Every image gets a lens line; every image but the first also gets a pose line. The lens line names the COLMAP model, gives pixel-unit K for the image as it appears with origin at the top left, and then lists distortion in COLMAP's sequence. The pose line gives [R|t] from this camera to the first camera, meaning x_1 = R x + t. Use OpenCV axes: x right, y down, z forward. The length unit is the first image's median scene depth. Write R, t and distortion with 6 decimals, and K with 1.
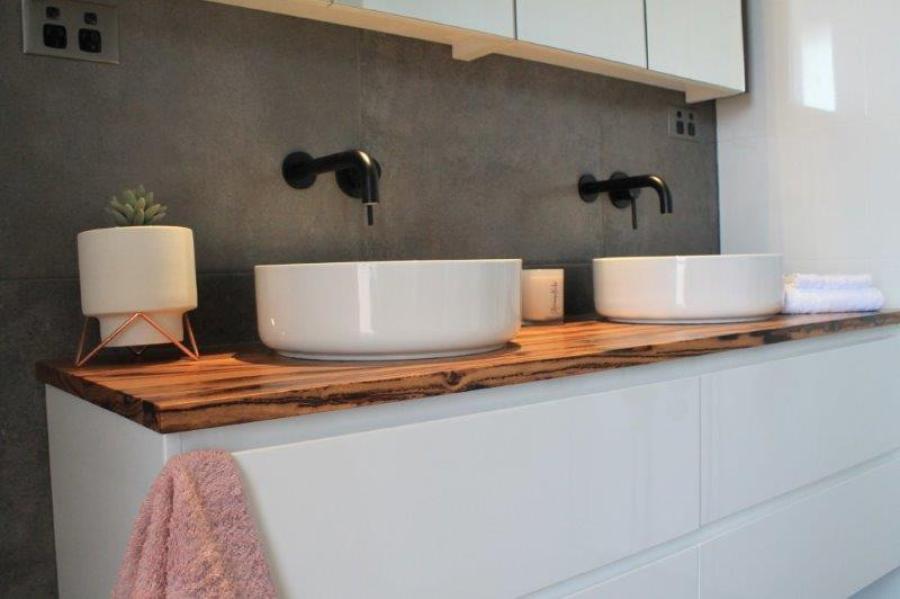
lens RADIAL K [[821.3, 0, 450.0], [0, 821.3, 299.5], [0, 0, 1]] dist [-0.156944, 0.144019]
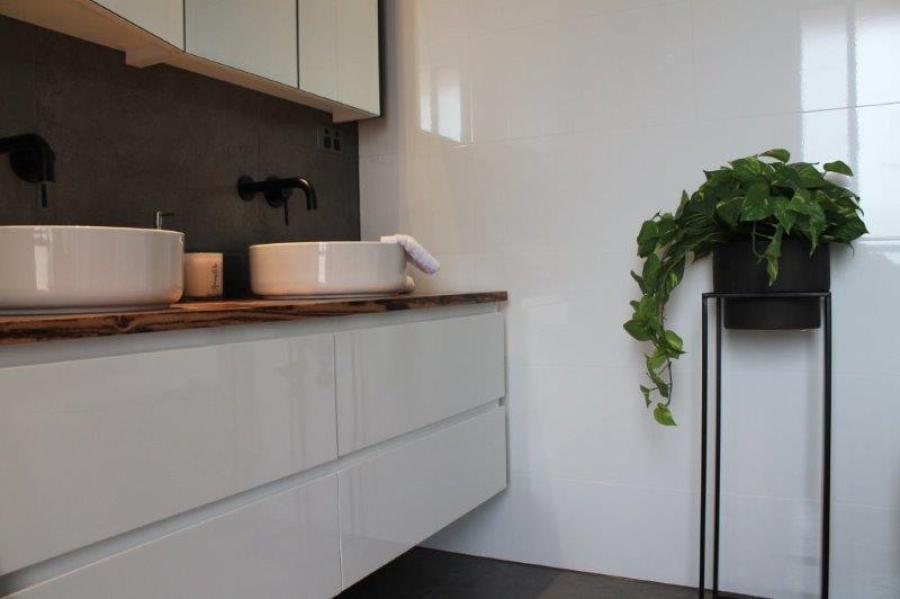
lens RADIAL K [[761.9, 0, 450.0], [0, 761.9, 299.5], [0, 0, 1]] dist [-0.148539, 0.113918]
pose [[0.913783, -0.002057, 0.406197, -0.000536], [0.010380, 0.999779, -0.018288, 0.055116], [-0.406069, 0.020927, 0.913603, -0.111607]]
